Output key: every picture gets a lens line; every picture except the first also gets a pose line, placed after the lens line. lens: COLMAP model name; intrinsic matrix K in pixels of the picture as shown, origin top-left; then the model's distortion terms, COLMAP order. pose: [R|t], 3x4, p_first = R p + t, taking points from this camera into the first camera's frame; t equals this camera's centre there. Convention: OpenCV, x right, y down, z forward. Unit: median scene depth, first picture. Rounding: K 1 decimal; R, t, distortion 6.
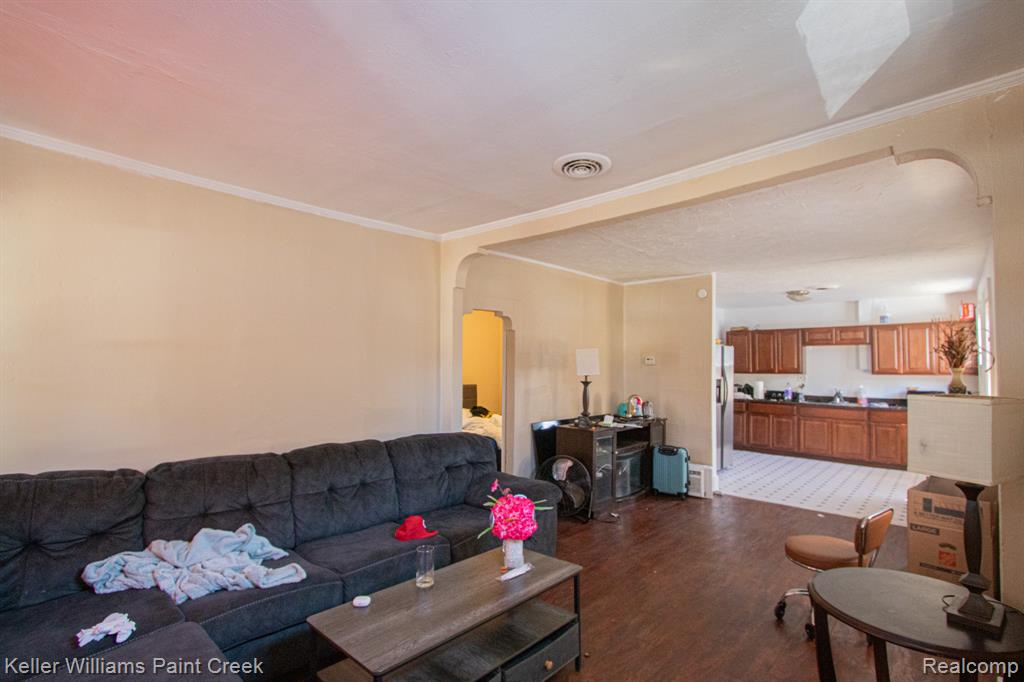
lens RADIAL K [[481.1, 0, 519.5], [0, 481.1, 345.5], [0, 0, 1]] dist [-0.011751, -0.000082]
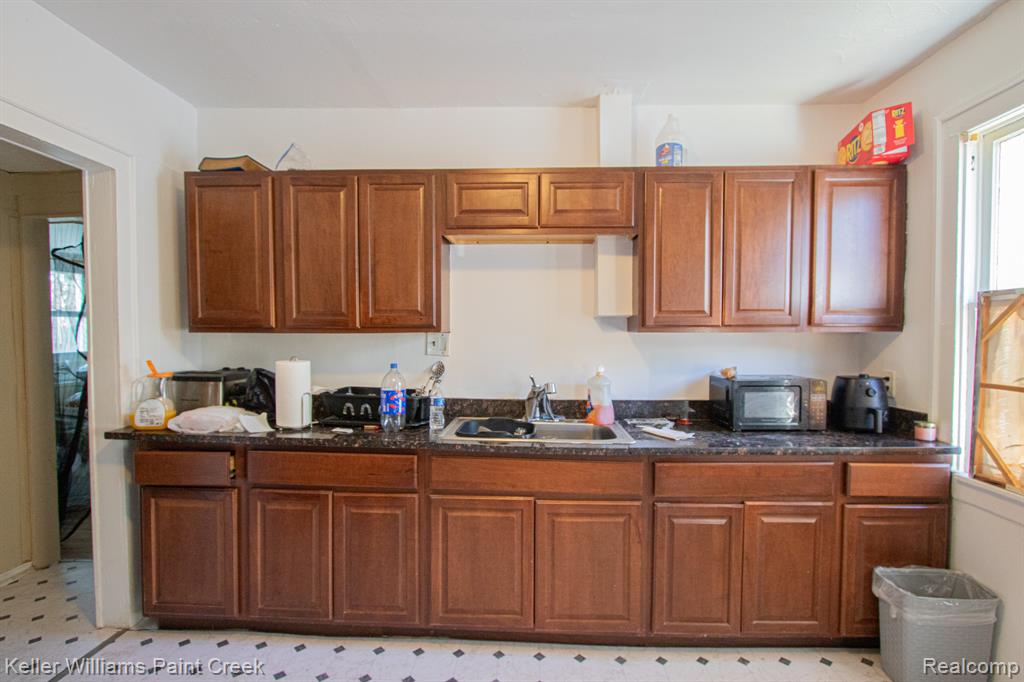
lens RADIAL K [[481.1, 0, 511.4], [0, 481.1, 347.0], [0, 0, 1]] dist [-0.011751, -0.000082]
pose [[0.751411, -0.027746, 0.659251, 0.469877], [-0.025777, 0.997119, 0.071346, 0.050992], [-0.659331, -0.070603, 0.748531, 0.819040]]
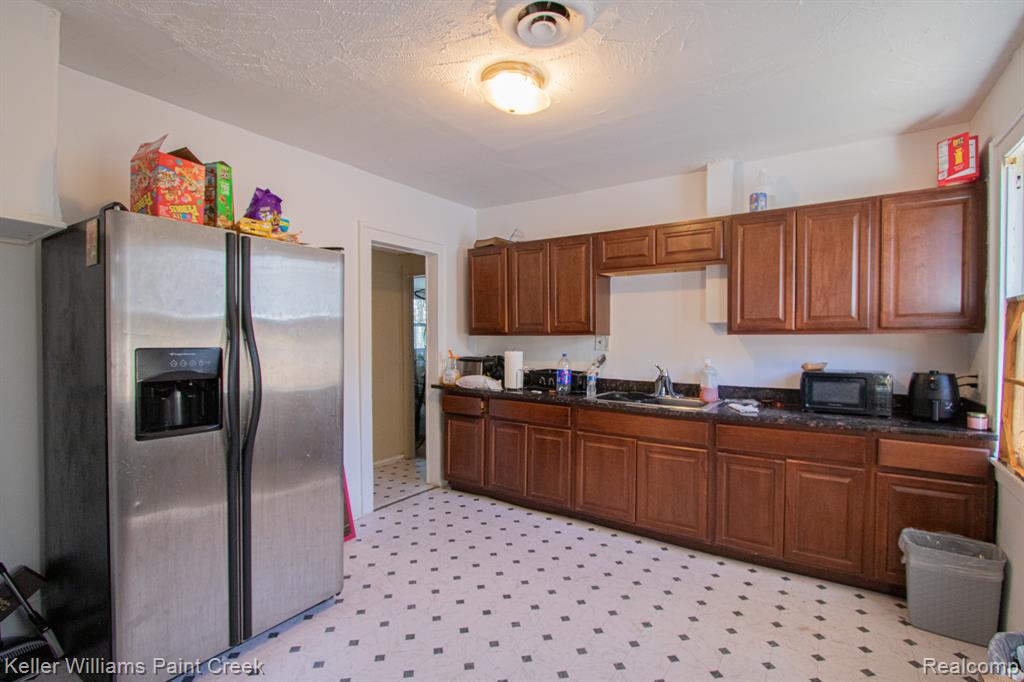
lens RADIAL K [[481.1, 0, 510.1], [0, 481.1, 345.6], [0, 0, 1]] dist [-0.011751, -0.000082]
pose [[0.989233, -0.009806, 0.146019, 0.482868], [0.000312, 0.997892, 0.064902, 0.043460], [-0.146347, -0.064157, 0.987151, 0.606176]]
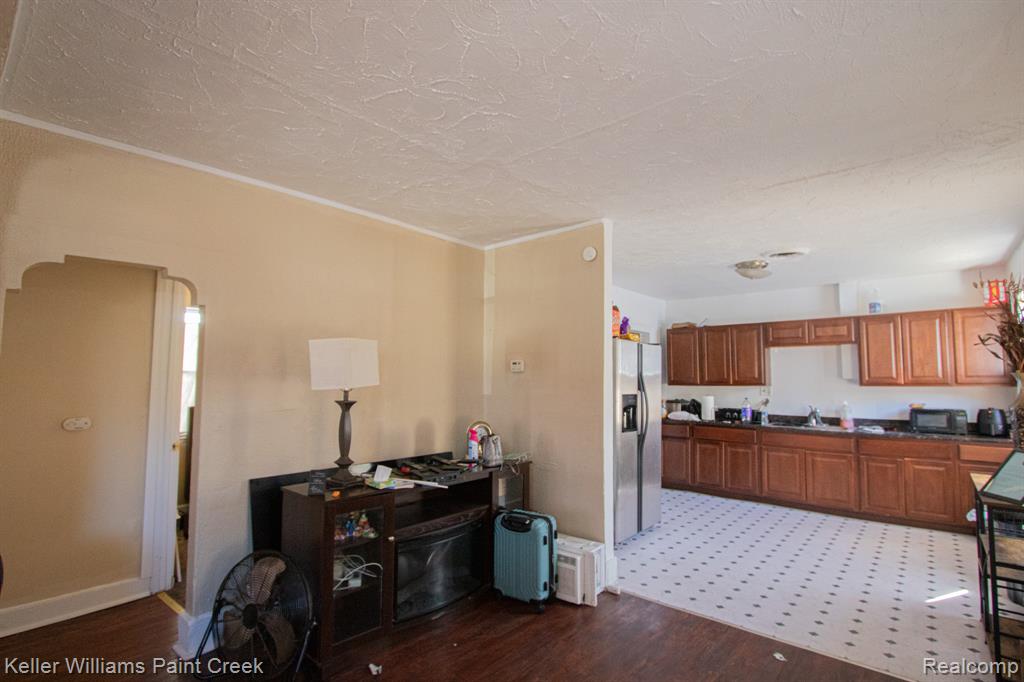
lens RADIAL K [[481.1, 0, 520.2], [0, 481.1, 346.7], [0, 0, 1]] dist [-0.011751, -0.000082]
pose [[0.999464, -0.002950, 0.032598, 0.211952], [0.003770, 0.999677, -0.025116, 0.018579], [-0.032514, 0.025225, 0.999153, 0.307677]]
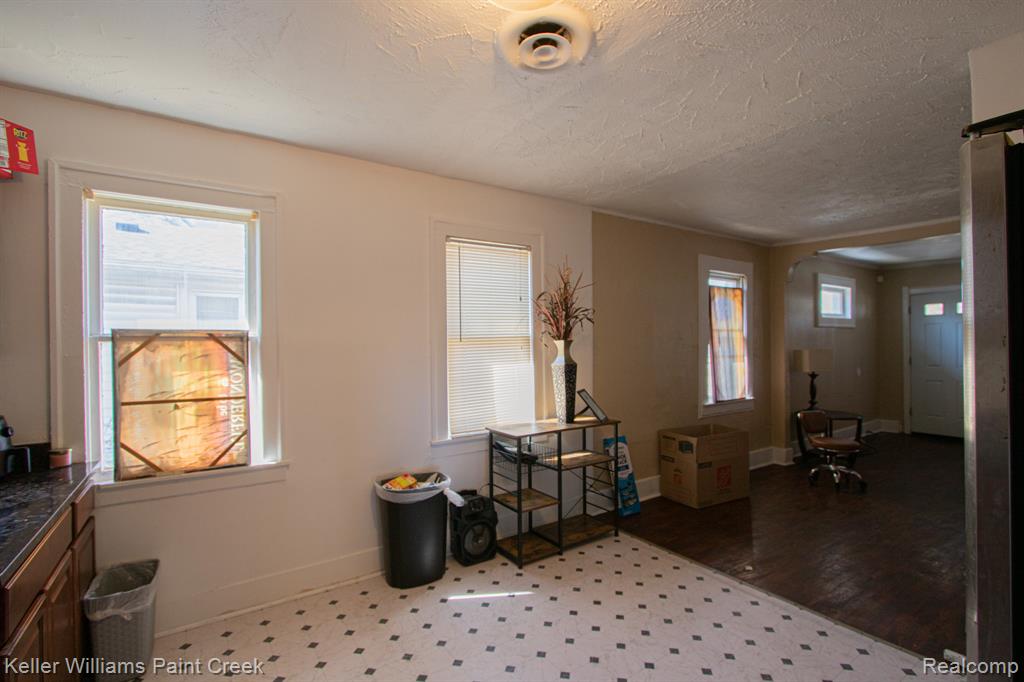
lens RADIAL K [[481.1, 0, 511.7], [0, 481.1, 351.0], [0, 0, 1]] dist [-0.011751, -0.000082]
pose [[-0.971936, -0.000365, 0.235244, 0.498873], [-0.008826, 0.999351, -0.034916, 0.056284], [-0.235079, -0.036013, -0.971309, 1.079176]]
